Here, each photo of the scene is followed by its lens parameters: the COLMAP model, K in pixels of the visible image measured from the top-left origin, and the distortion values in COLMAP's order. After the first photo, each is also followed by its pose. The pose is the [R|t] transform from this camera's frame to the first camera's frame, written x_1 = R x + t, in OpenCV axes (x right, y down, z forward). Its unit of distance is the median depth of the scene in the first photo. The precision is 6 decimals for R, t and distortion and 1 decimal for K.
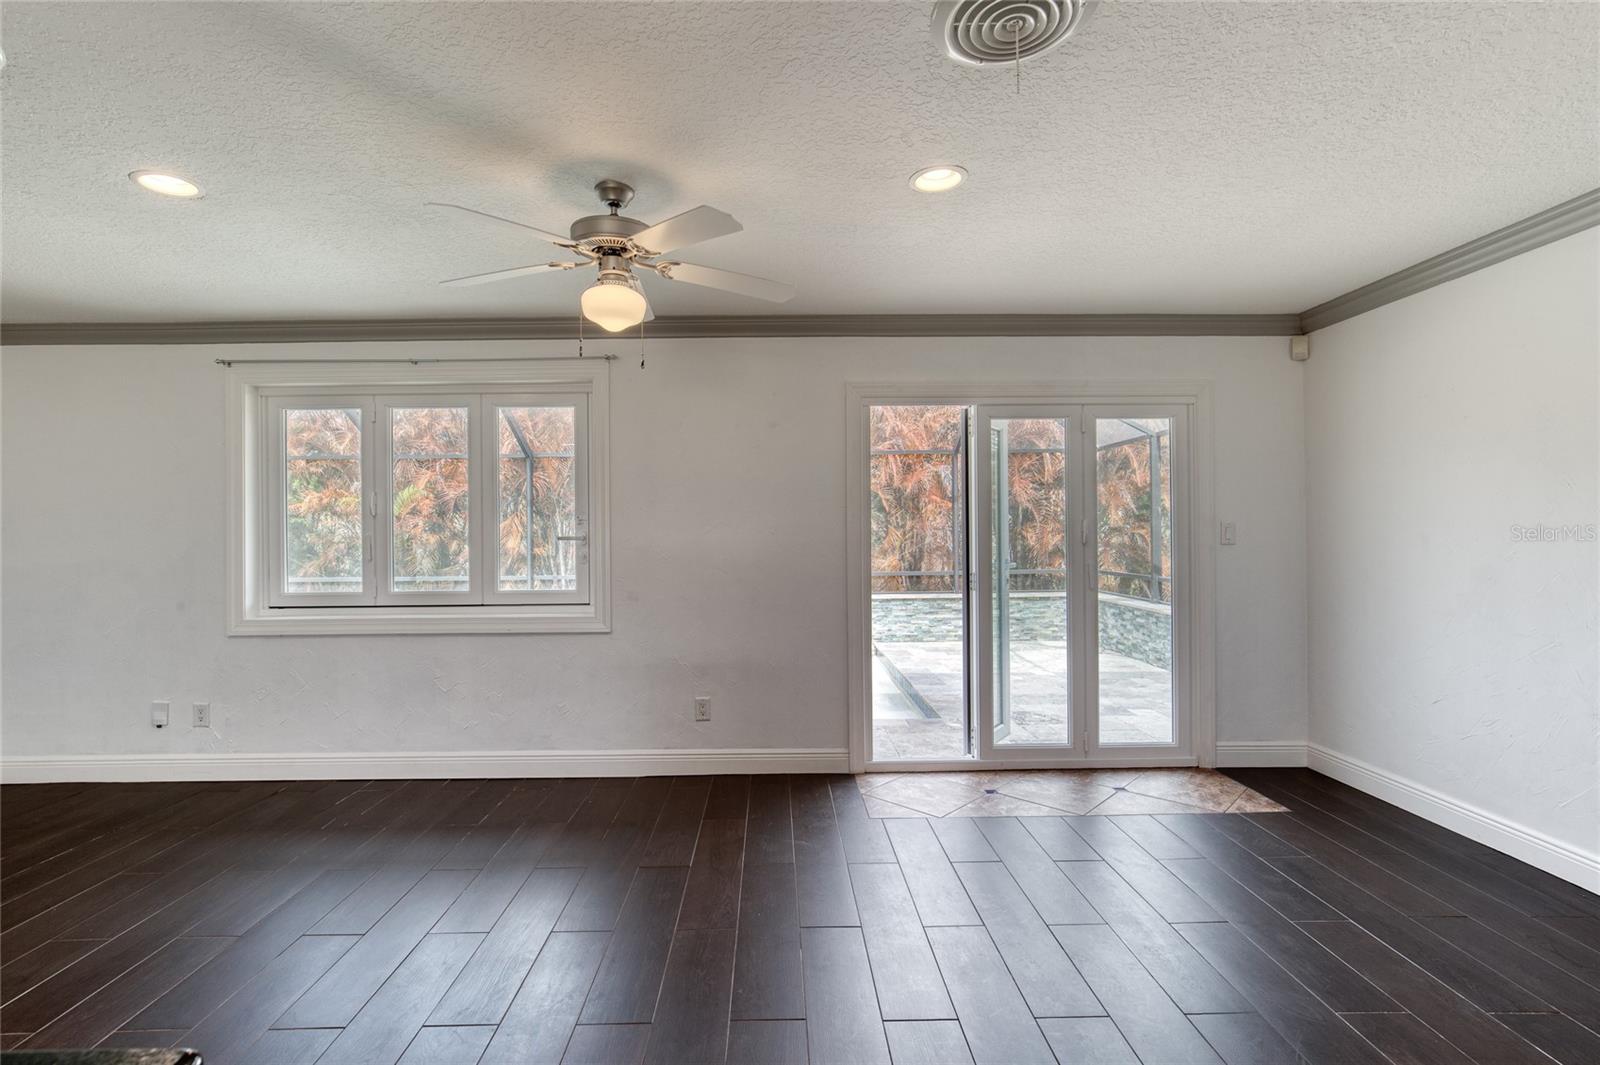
lens RADIAL K [[725.9, 0, 786.8], [0, 725.9, 537.7], [0, 0, 1]] dist [-0.014752, 0.004672]
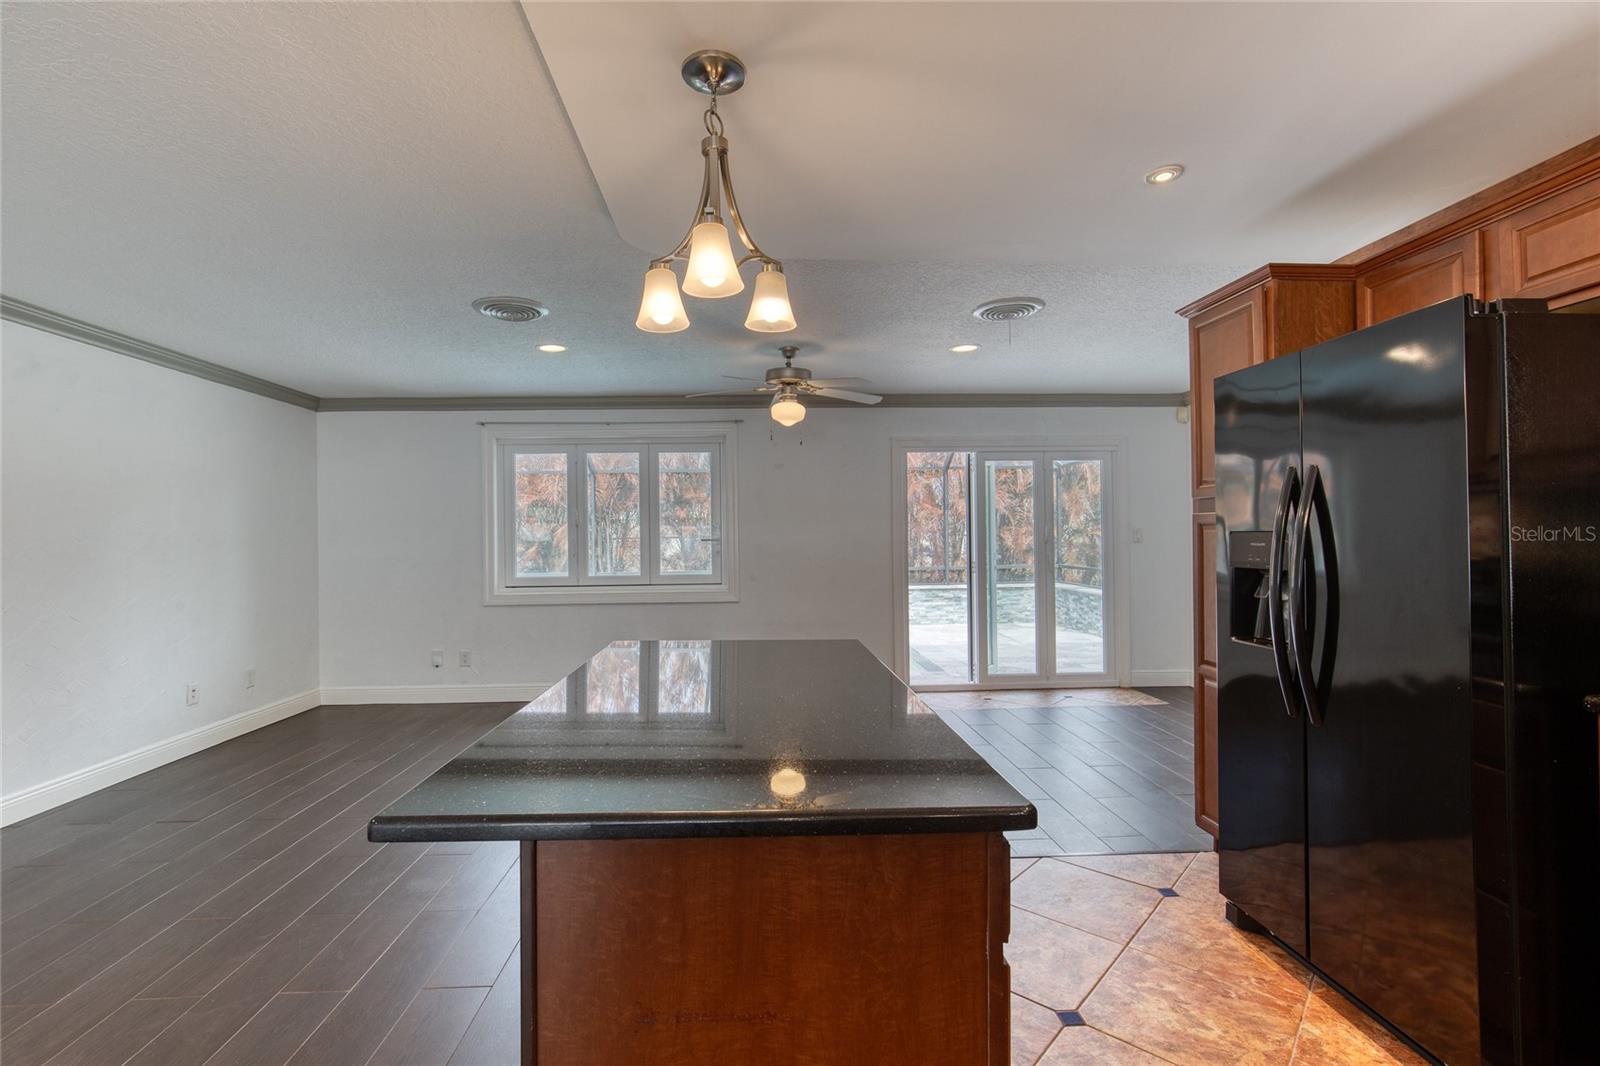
lens RADIAL K [[725.9, 0, 785.2], [0, 725.9, 530.3], [0, 0, 1]] dist [-0.014752, 0.004672]
pose [[0.999484, -0.003116, 0.031979, -0.181401], [0.003545, 0.999904, -0.013360, 0.002209], [-0.031934, 0.013466, 0.999399, -0.495109]]
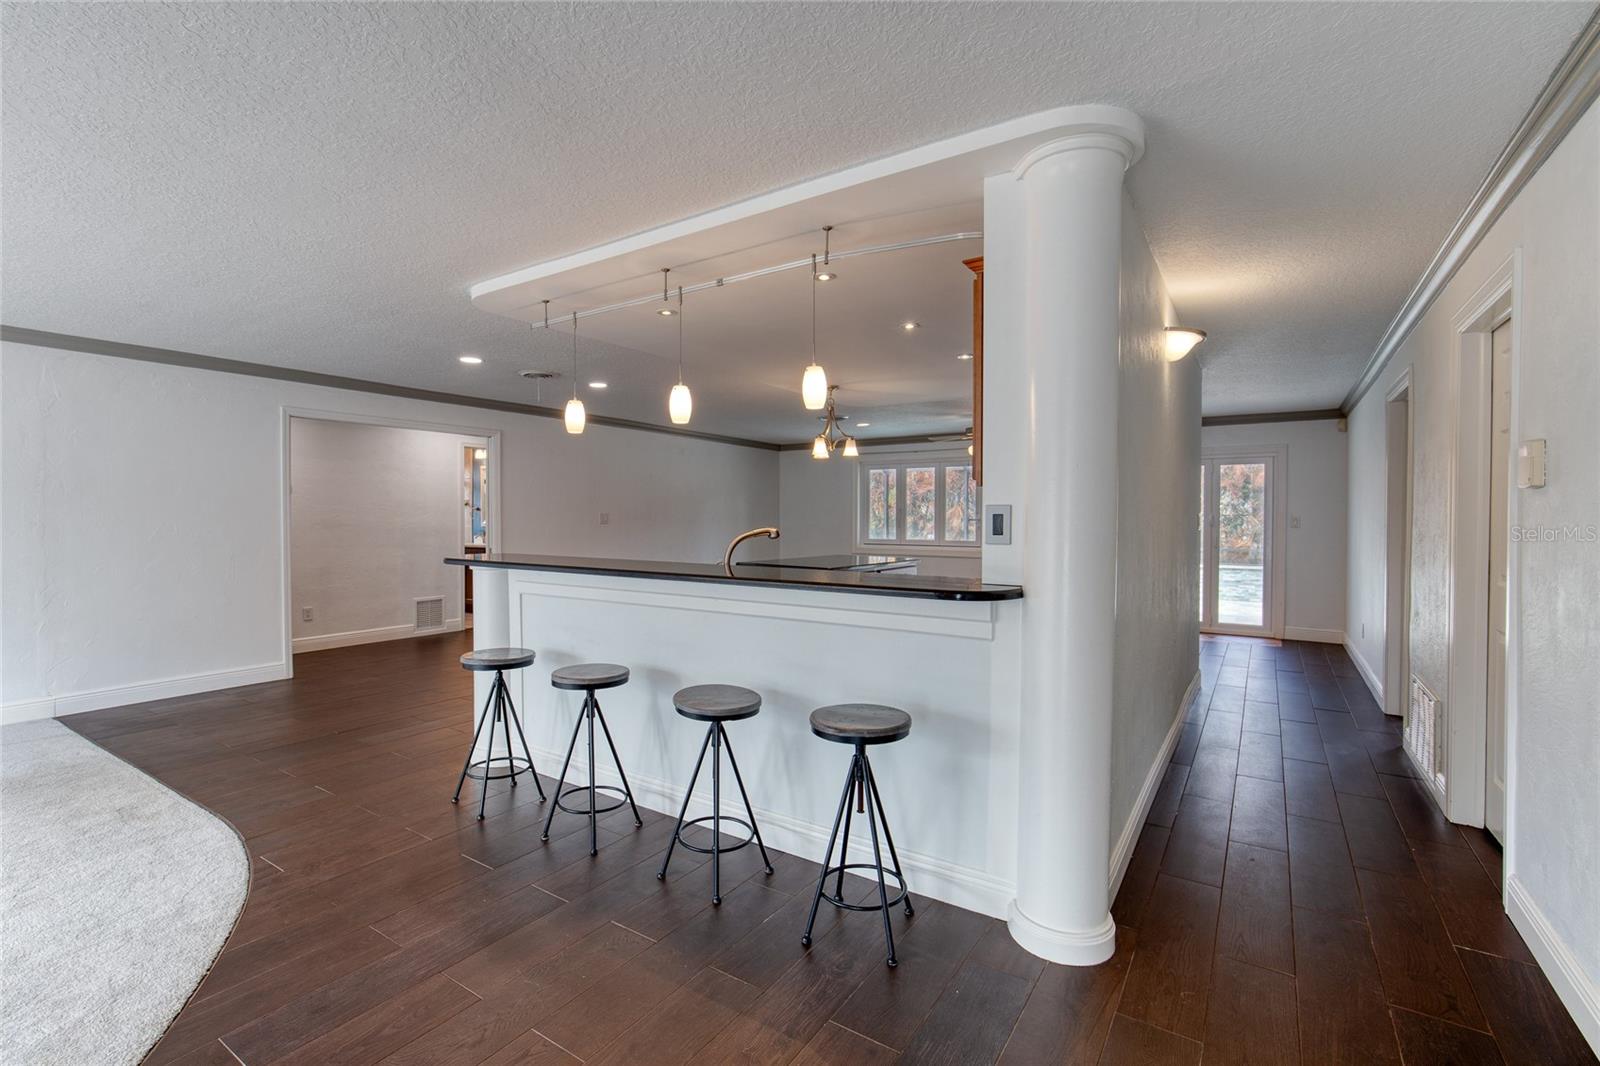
lens RADIAL K [[725.9, 0, 795.2], [0, 725.9, 524.5], [0, 0, 1]] dist [-0.014752, 0.004672]
pose [[0.831011, 0.017373, -0.555985, 0.546270], [-0.014185, 0.999849, 0.010040, 0.002019], [0.556075, -0.000457, 0.831132, -1.335340]]
